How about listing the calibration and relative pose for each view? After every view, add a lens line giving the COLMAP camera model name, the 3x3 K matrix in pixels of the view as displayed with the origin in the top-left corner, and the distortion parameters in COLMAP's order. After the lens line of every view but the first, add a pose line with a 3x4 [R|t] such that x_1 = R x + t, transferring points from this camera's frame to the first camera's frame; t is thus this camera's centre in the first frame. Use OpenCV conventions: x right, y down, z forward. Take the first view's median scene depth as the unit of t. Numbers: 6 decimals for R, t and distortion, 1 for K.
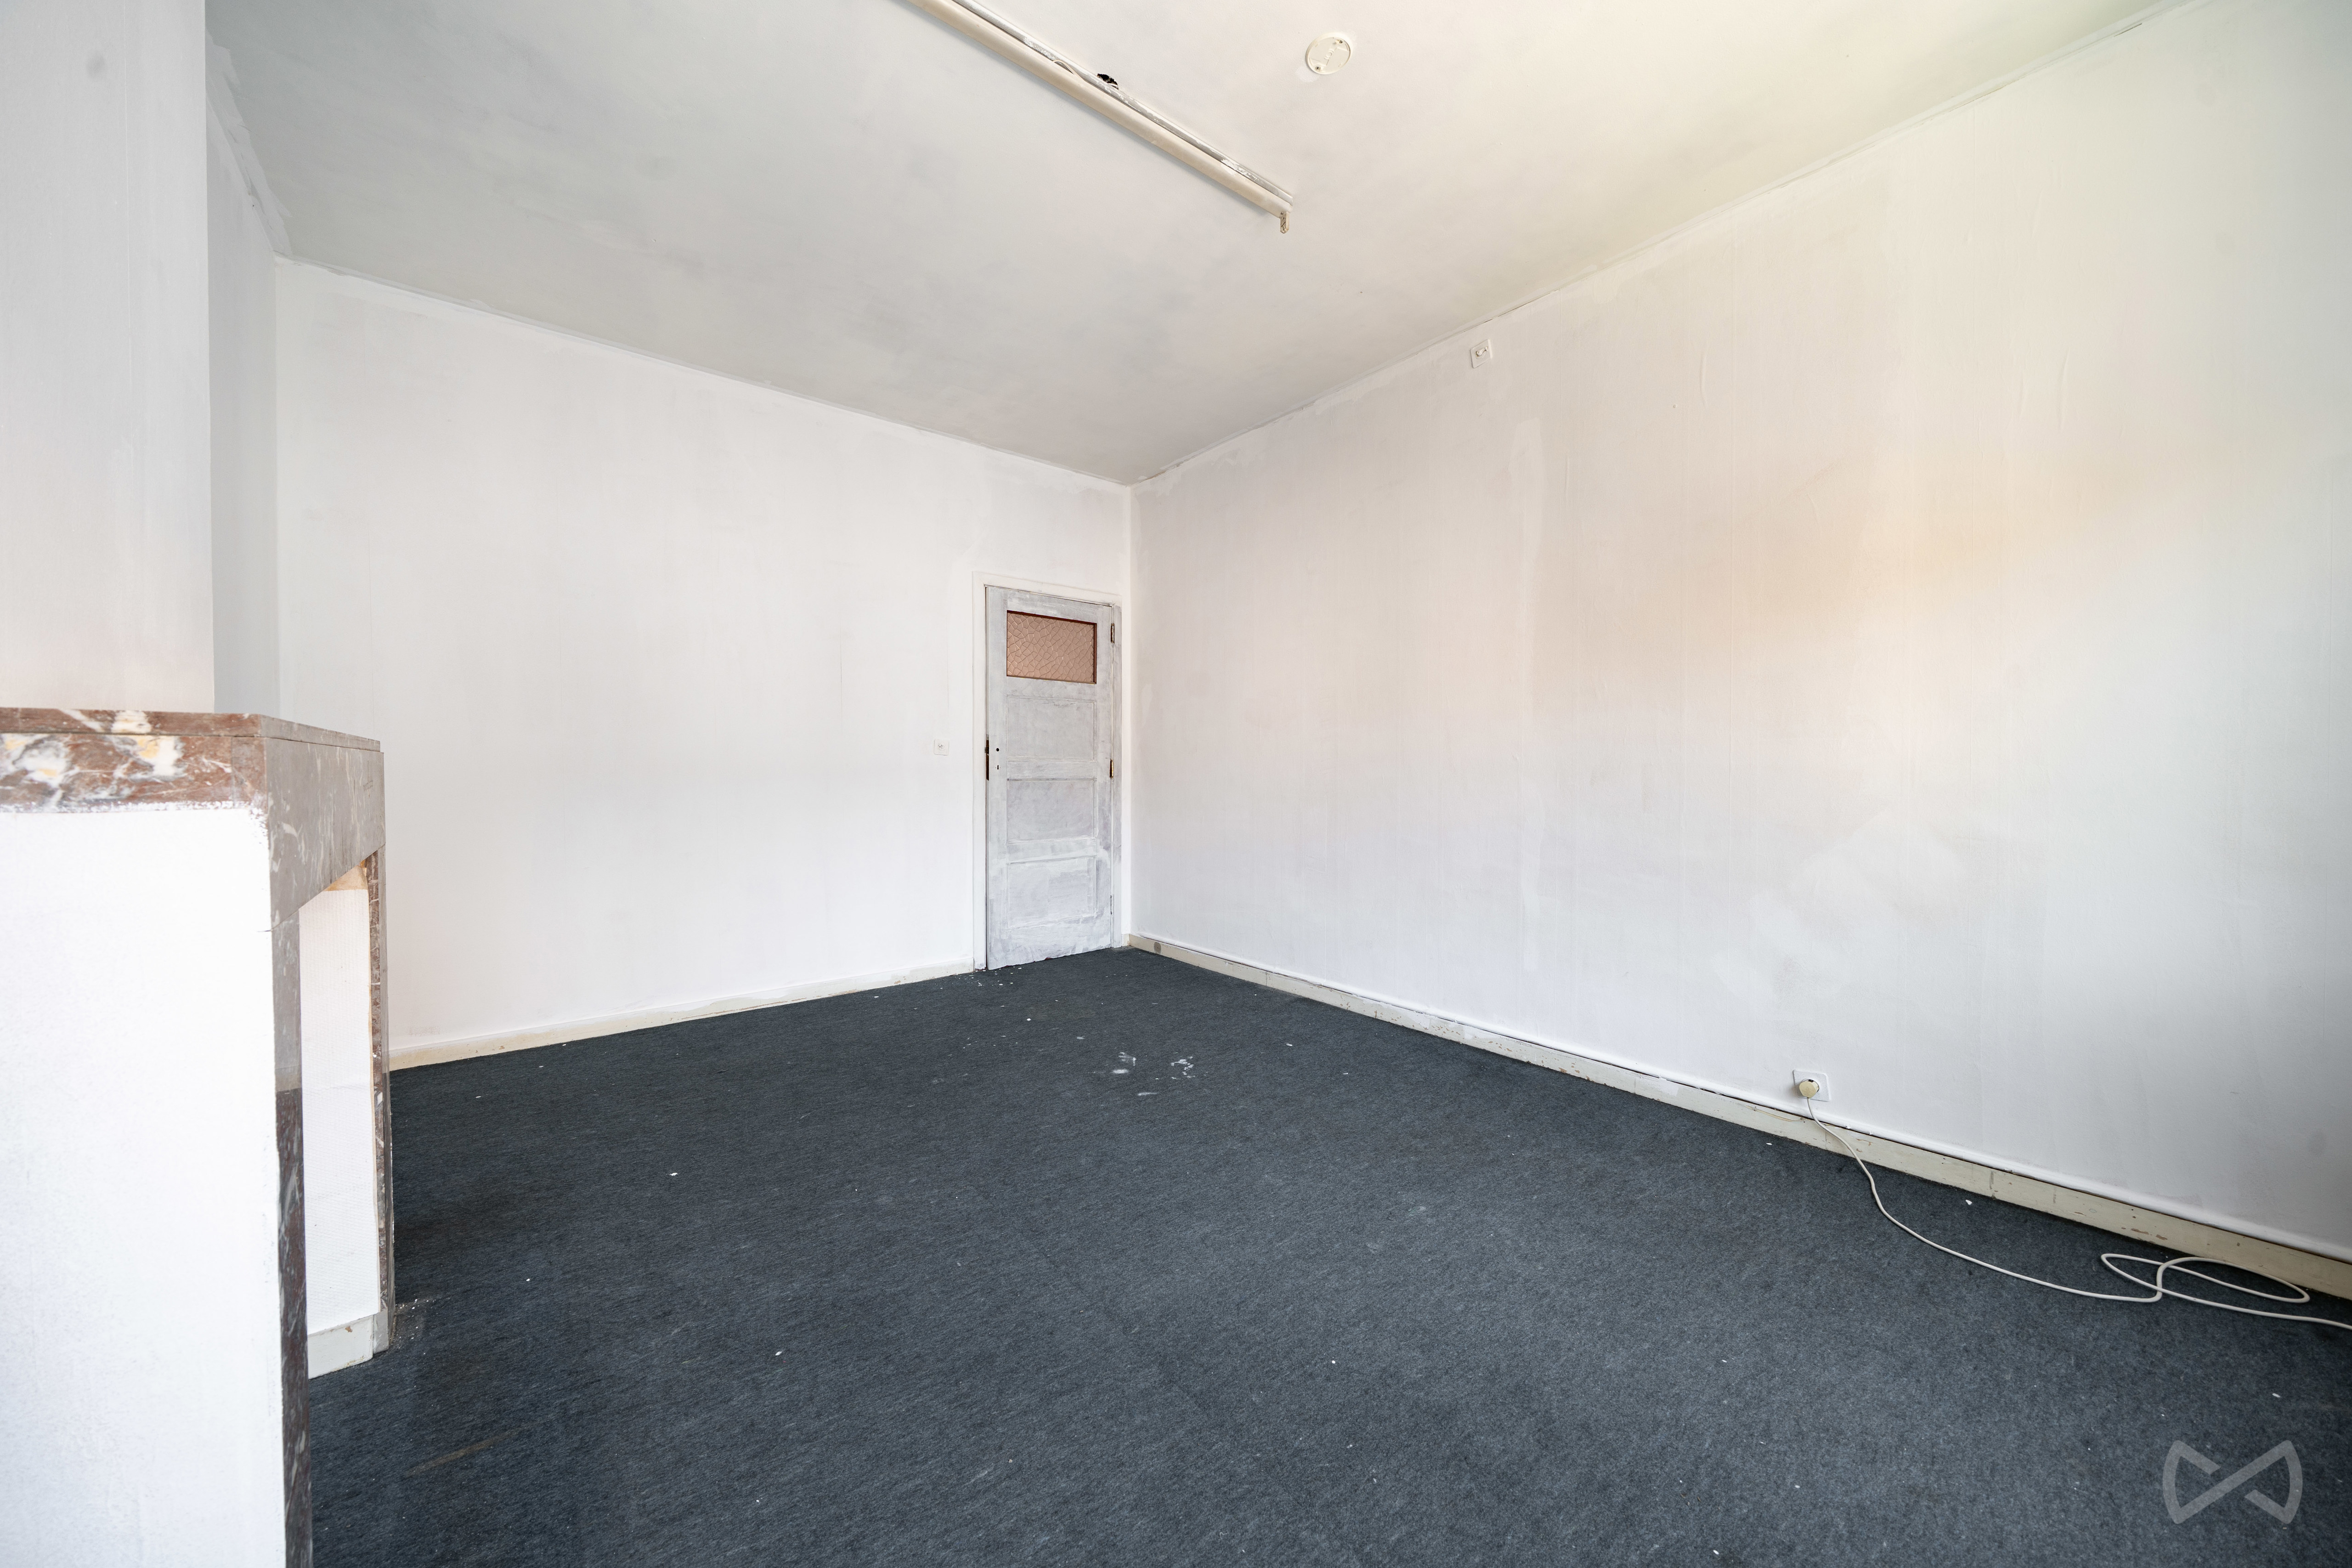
lens RADIAL K [[837.8, 0, 1176.0], [0, 837.8, 784.0], [0, 0, 1]] dist [-0.001660, -0.000049]
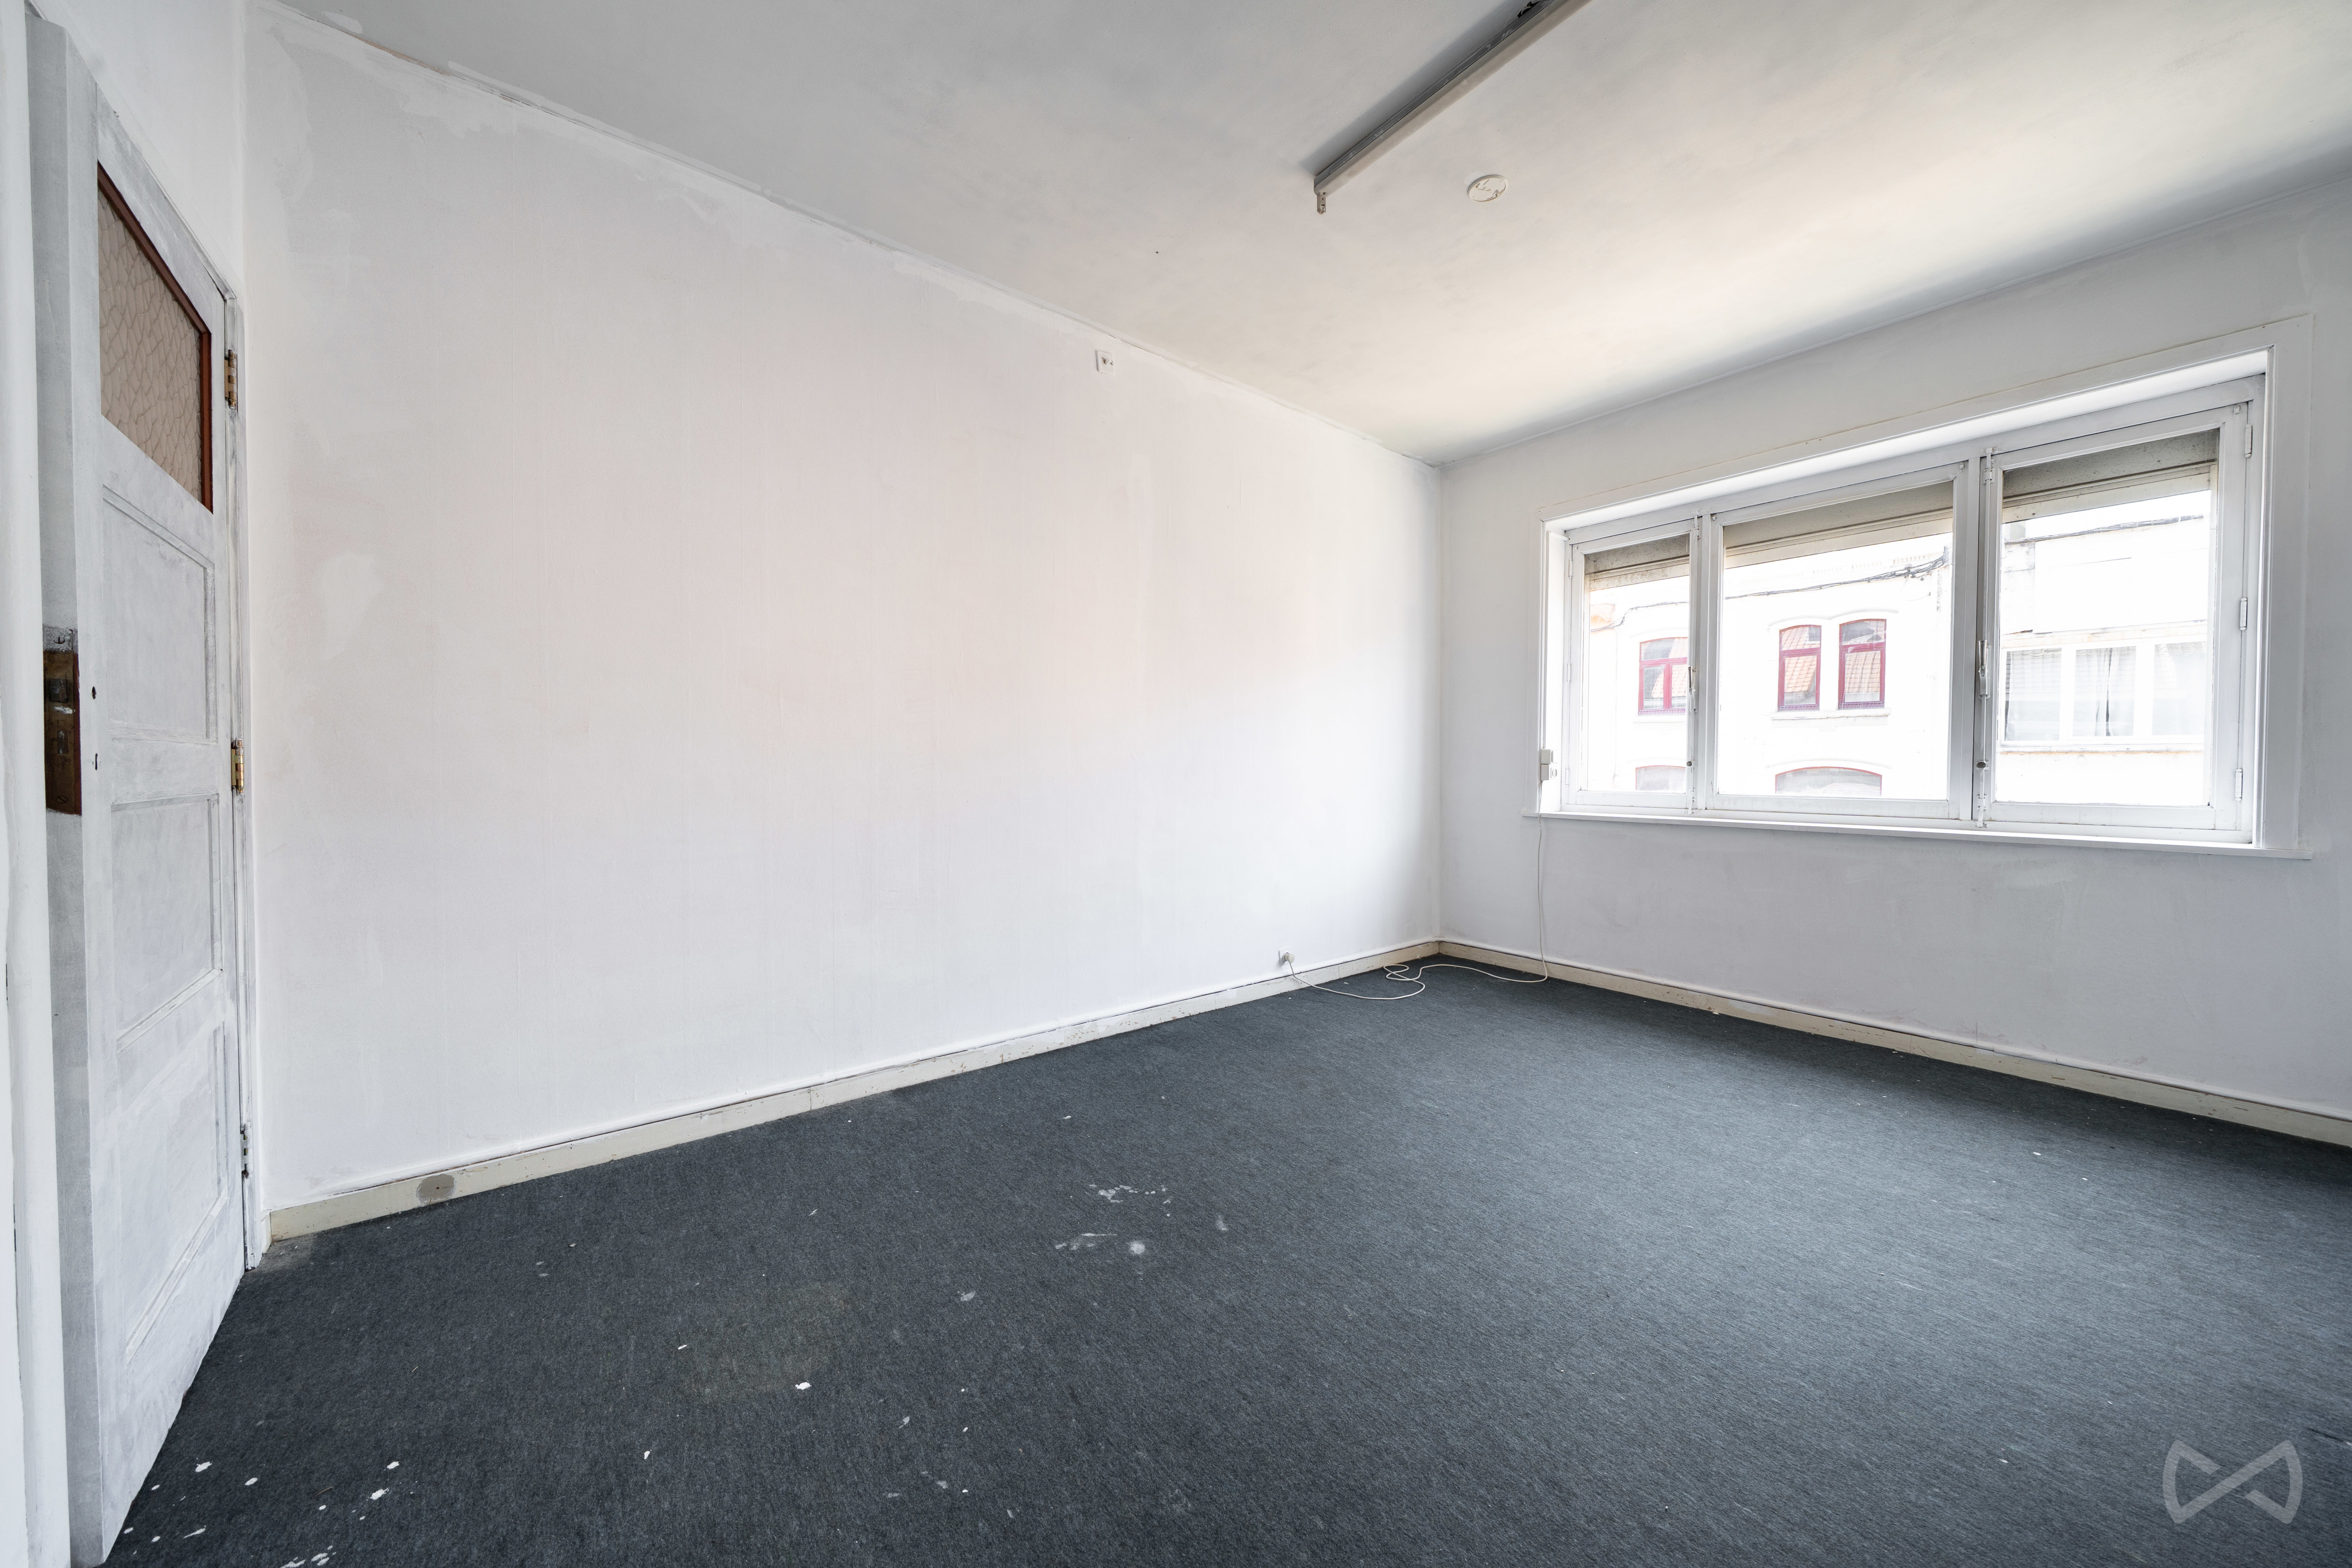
lens RADIAL K [[812.4, 0, 1178.0], [0, 812.4, 779.1], [0, 0, 1]] dist [-0.003653, -0.000010]
pose [[-0.015942, -0.018579, 0.999700, -0.660829], [0.015663, 0.999700, 0.018829, -0.020321], [-0.999750, 0.015958, -0.015647, 0.958719]]
